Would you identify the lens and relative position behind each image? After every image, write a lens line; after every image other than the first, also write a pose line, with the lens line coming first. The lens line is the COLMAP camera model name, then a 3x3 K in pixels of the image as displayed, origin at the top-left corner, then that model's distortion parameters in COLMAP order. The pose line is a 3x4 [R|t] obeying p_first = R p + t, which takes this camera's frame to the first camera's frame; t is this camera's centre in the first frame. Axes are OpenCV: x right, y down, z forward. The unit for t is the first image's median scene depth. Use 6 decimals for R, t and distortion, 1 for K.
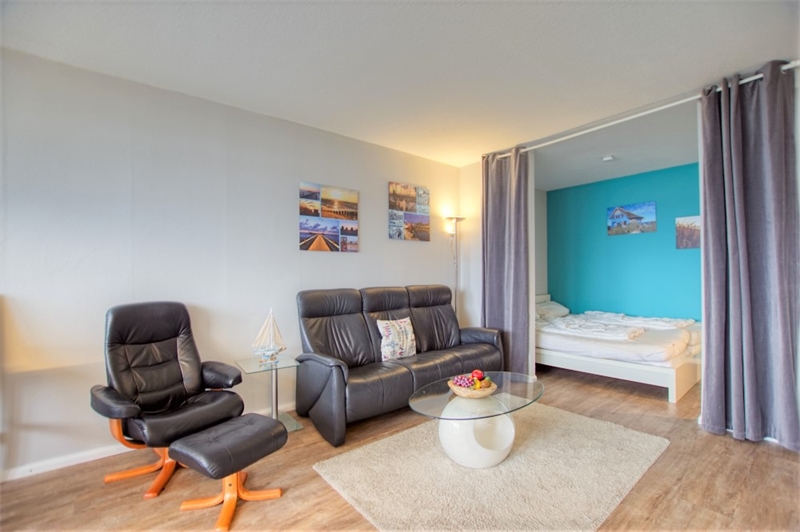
lens RADIAL K [[350.0, 0, 392.5], [0, 350.0, 273.8], [0, 0, 1]] dist [-0.025848, 0.000320]
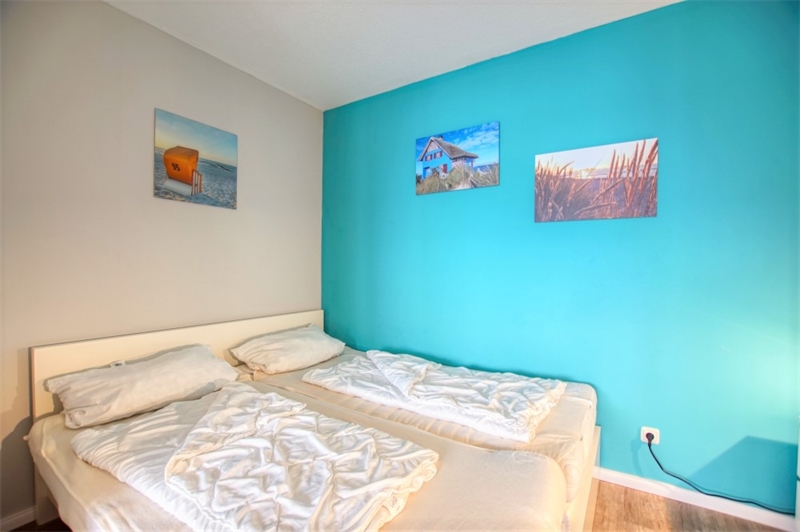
lens RADIAL K [[350.0, 0, 392.5], [0, 350.0, 273.8], [0, 0, 1]] dist [-0.025848, 0.000320]
pose [[0.940517, 0.001111, 0.339744, 0.492891], [-0.013182, 0.999361, 0.033224, -0.015470], [-0.339490, -0.035727, 0.939931, 0.630347]]
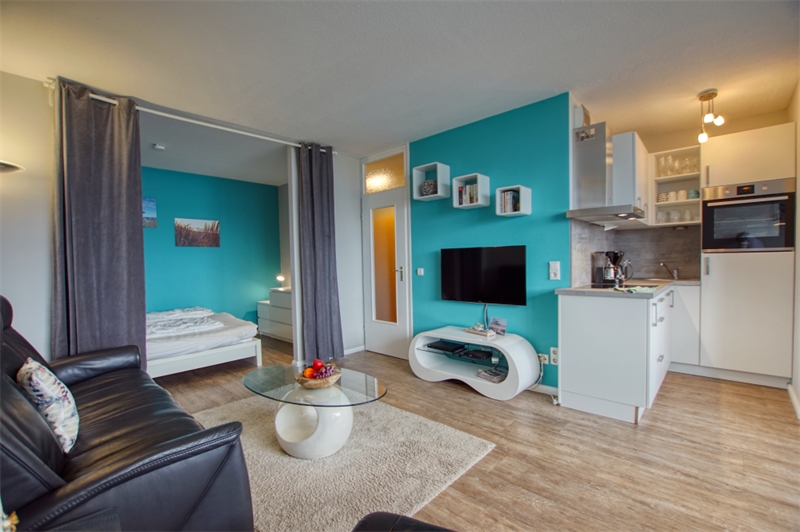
lens RADIAL K [[350.0, 0, 392.5], [0, 350.0, 273.8], [0, 0, 1]] dist [-0.025848, 0.000320]
pose [[-0.112112, -0.020984, 0.993474, -0.371134], [0.018487, 0.999560, 0.023199, 0.004308], [-0.993524, 0.020967, -0.111675, 0.440654]]
